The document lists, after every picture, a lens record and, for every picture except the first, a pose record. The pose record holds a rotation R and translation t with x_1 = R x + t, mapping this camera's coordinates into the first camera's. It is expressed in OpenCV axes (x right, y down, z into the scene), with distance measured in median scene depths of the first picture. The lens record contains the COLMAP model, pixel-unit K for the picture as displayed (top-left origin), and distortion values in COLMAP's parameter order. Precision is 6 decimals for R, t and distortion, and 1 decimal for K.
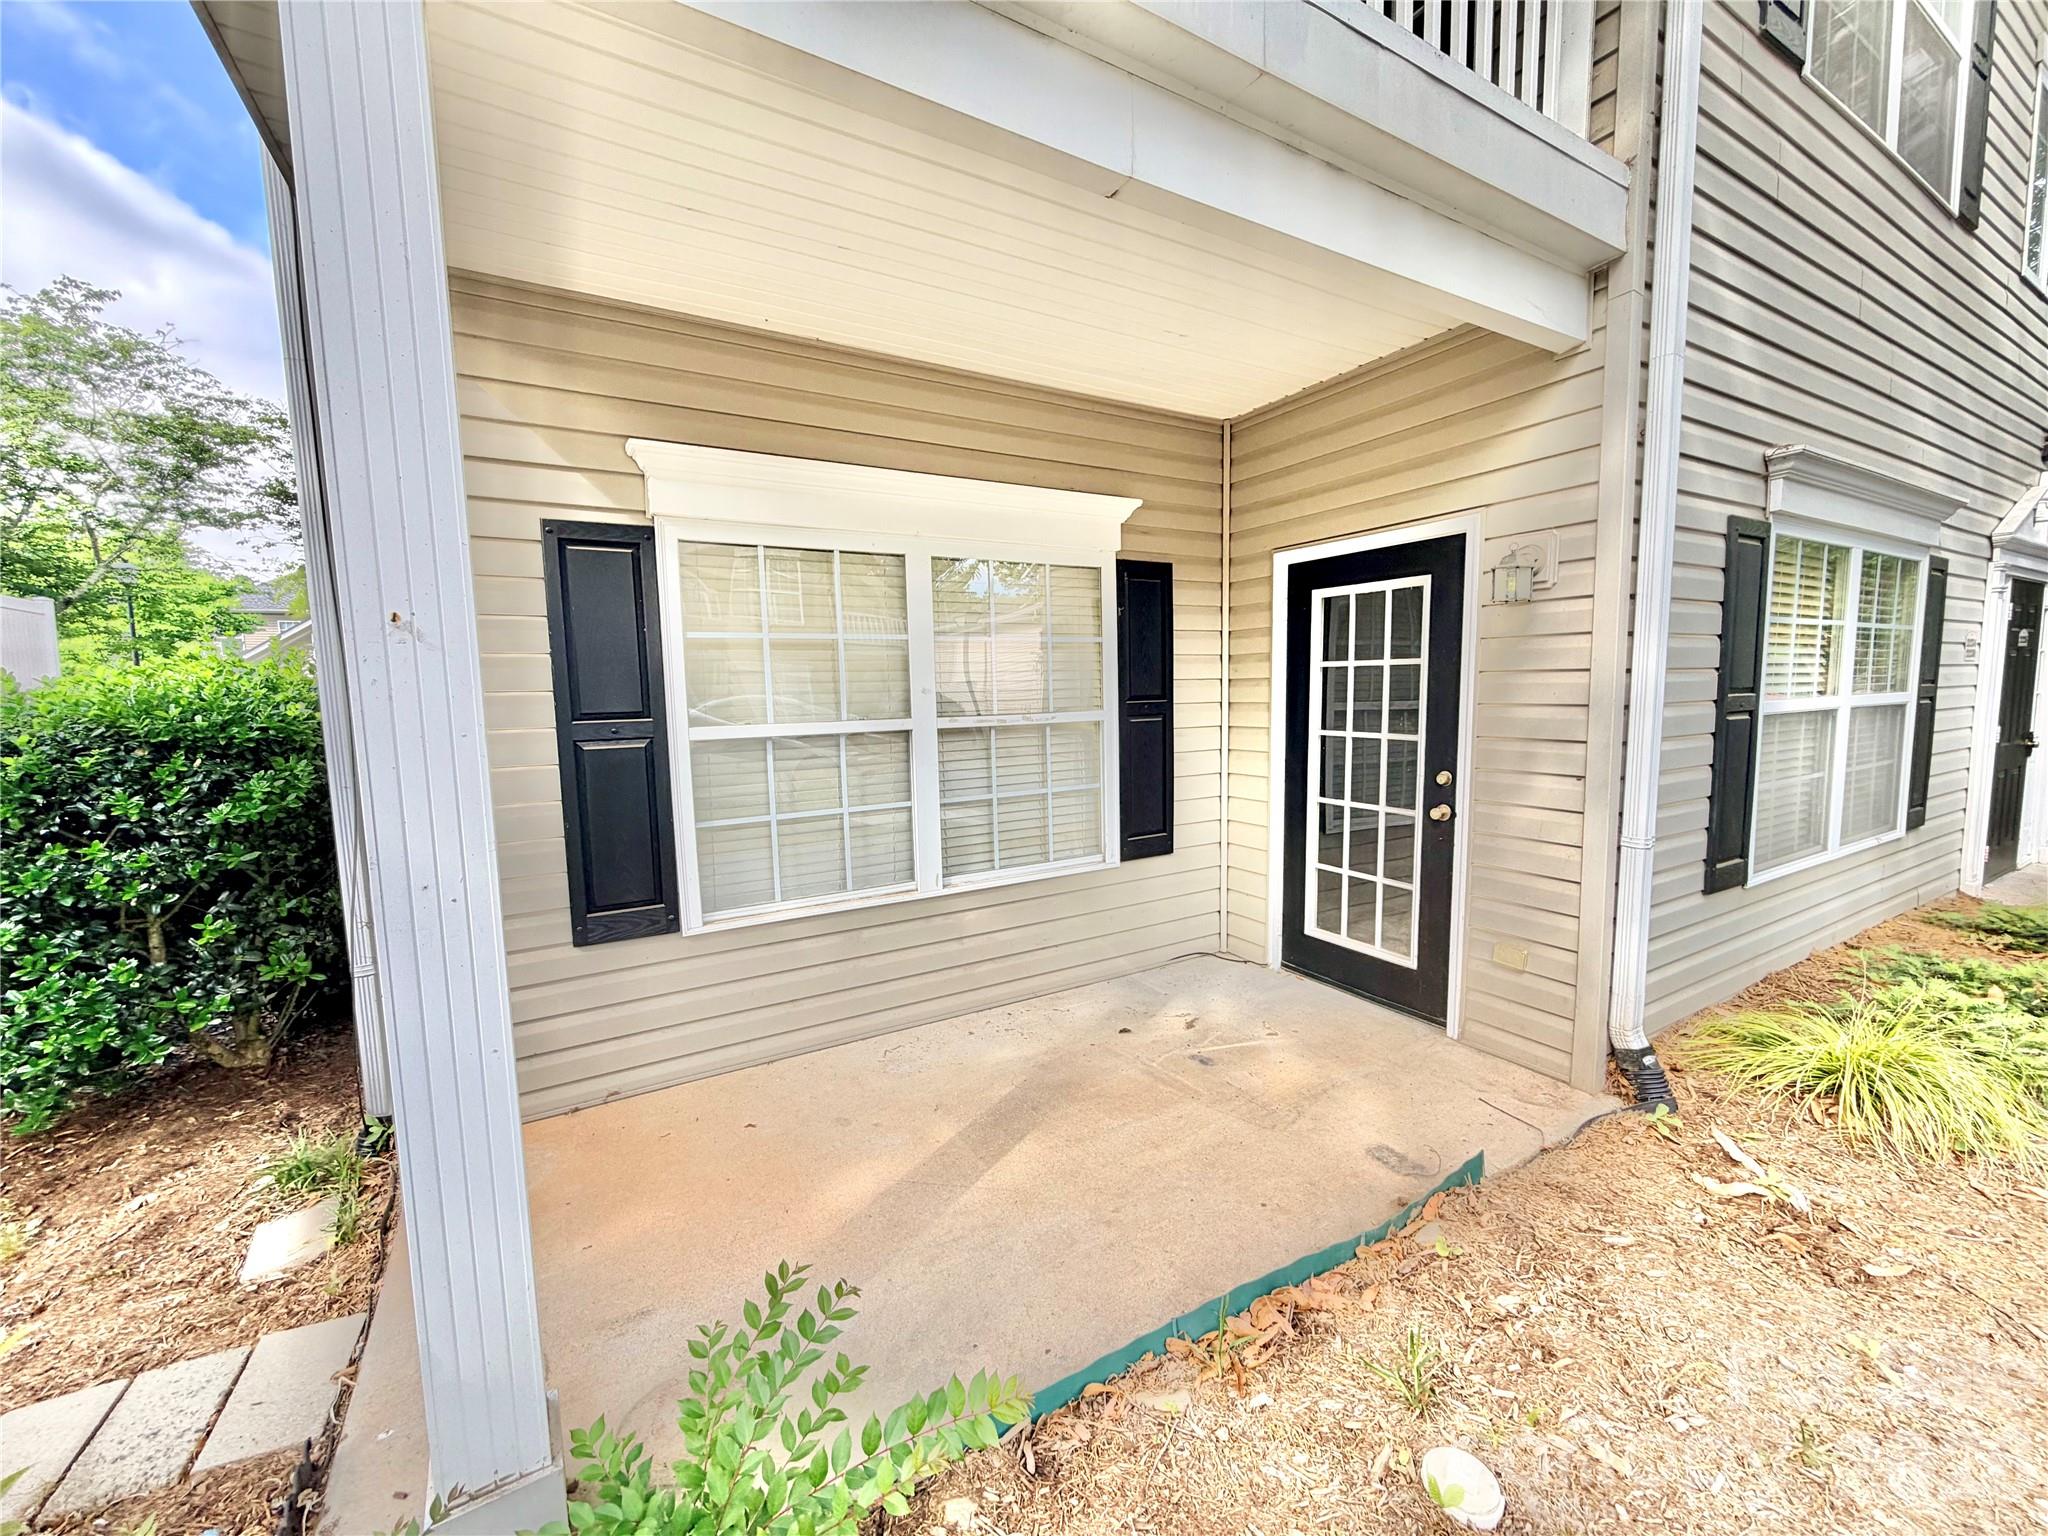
lens RADIAL K [[820.4, 0, 1027.1], [0, 820.4, 773.4], [0, 0, 1]] dist [-0.000608, 0.000176]
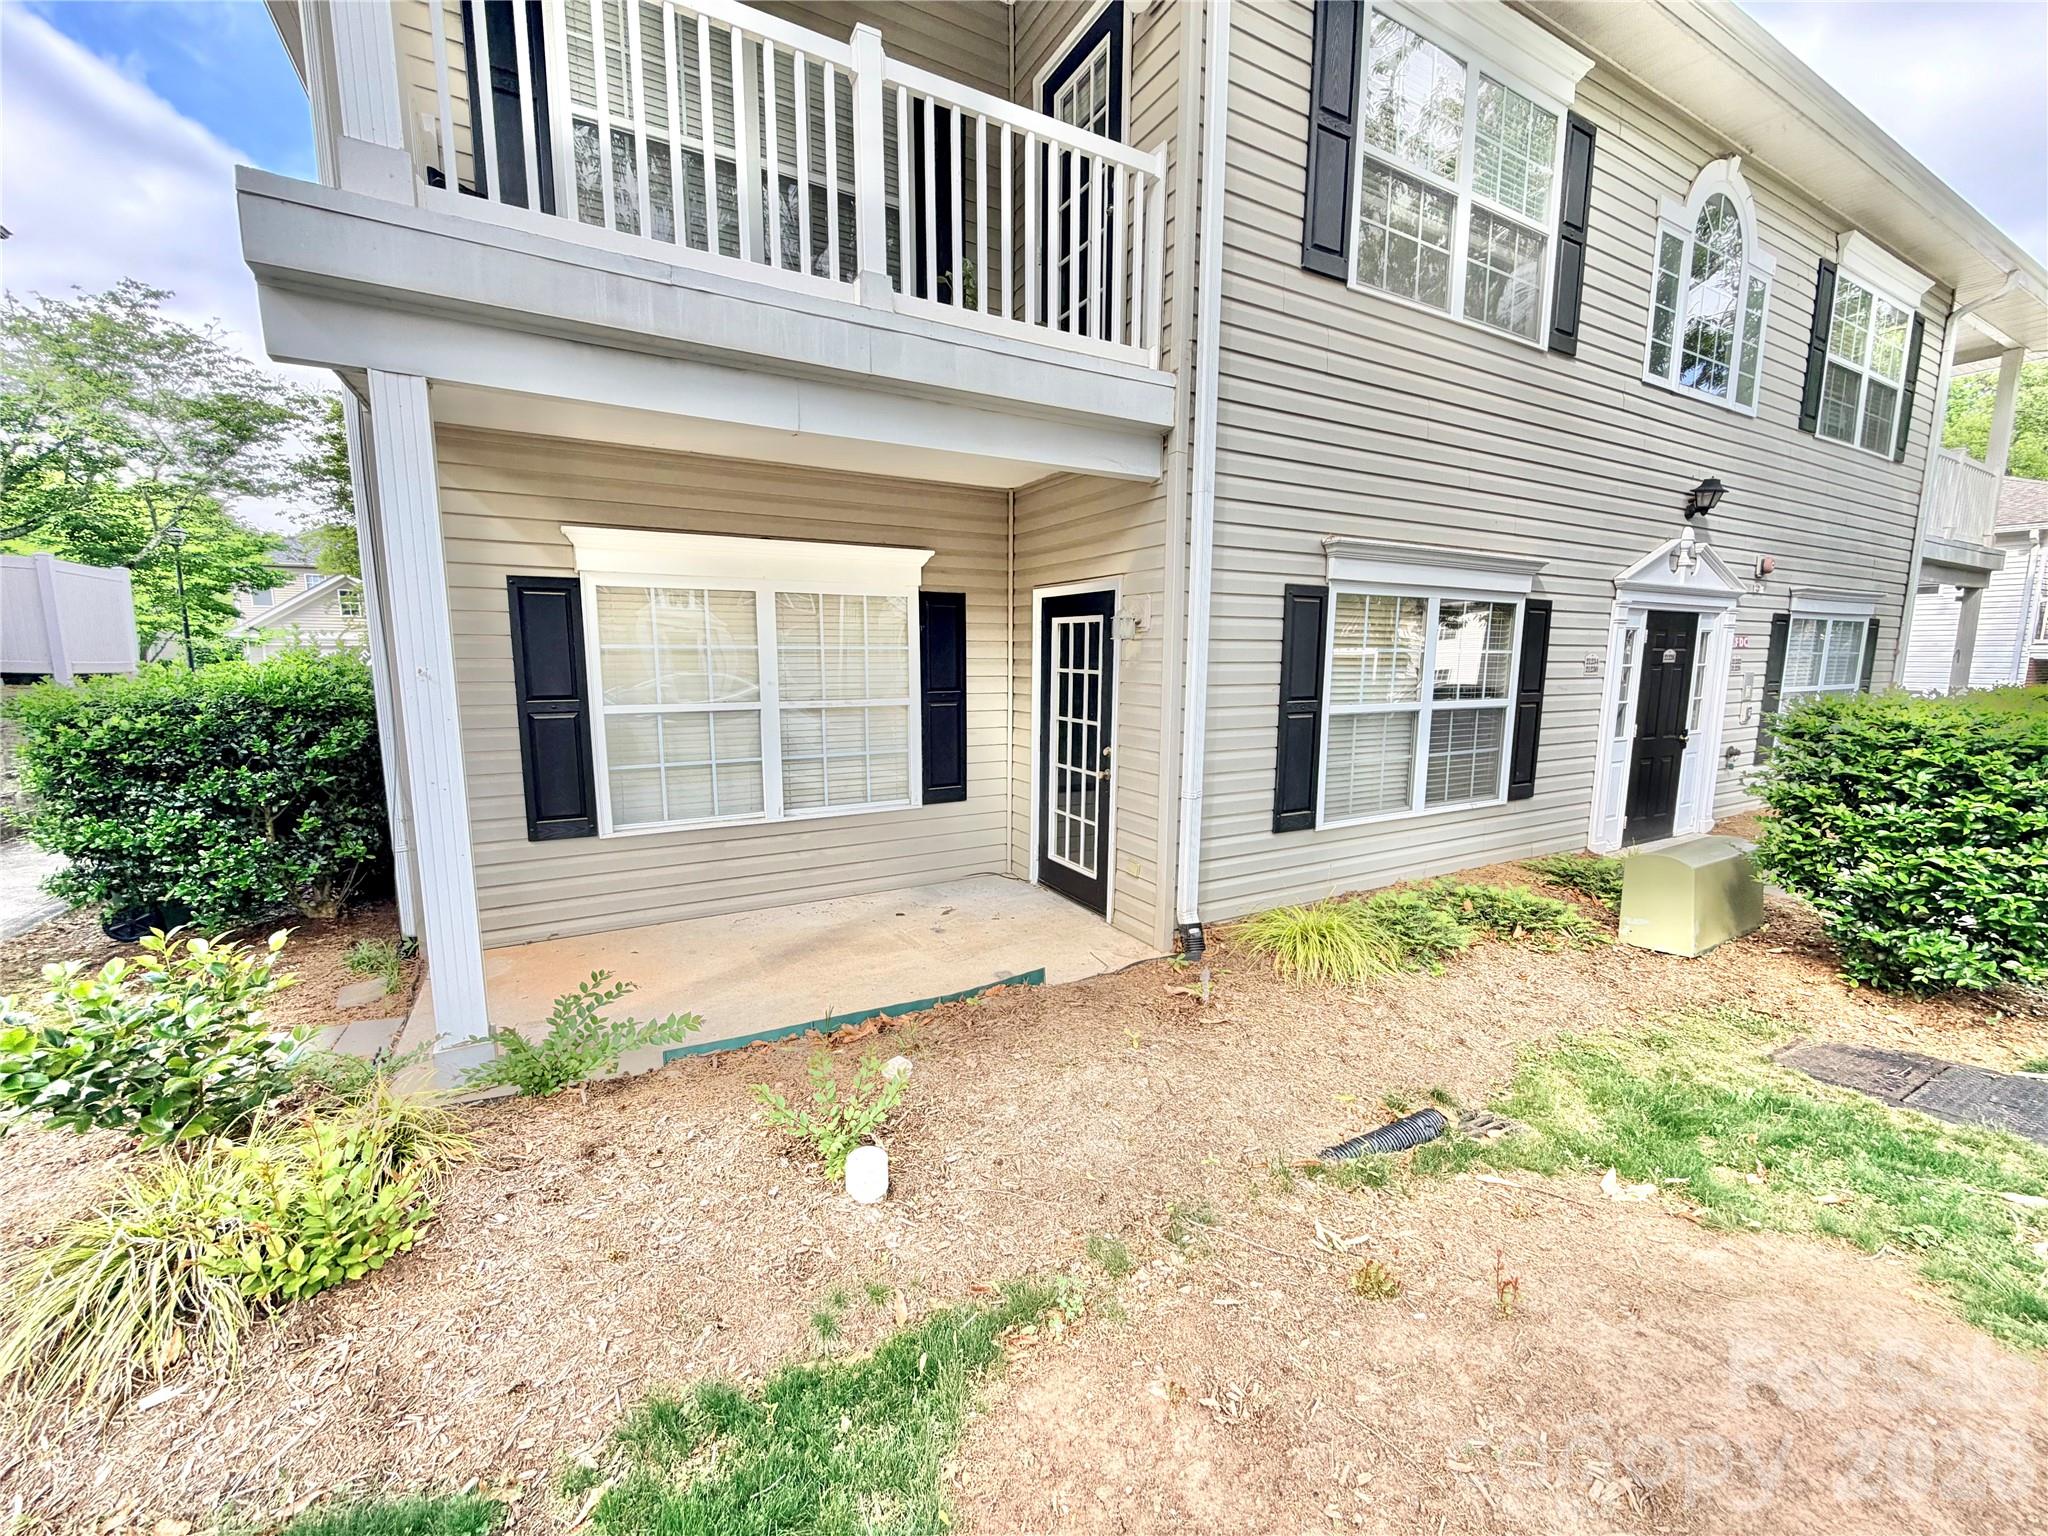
lens RADIAL K [[820.4, 0, 1027.1], [0, 820.4, 773.4], [0, 0, 1]] dist [-0.000608, 0.000176]
pose [[0.999490, 0.028207, -0.014969, 0.391584], [-0.027545, 0.998708, 0.042707, -0.014671], [0.016154, -0.042273, 0.998975, -0.514827]]
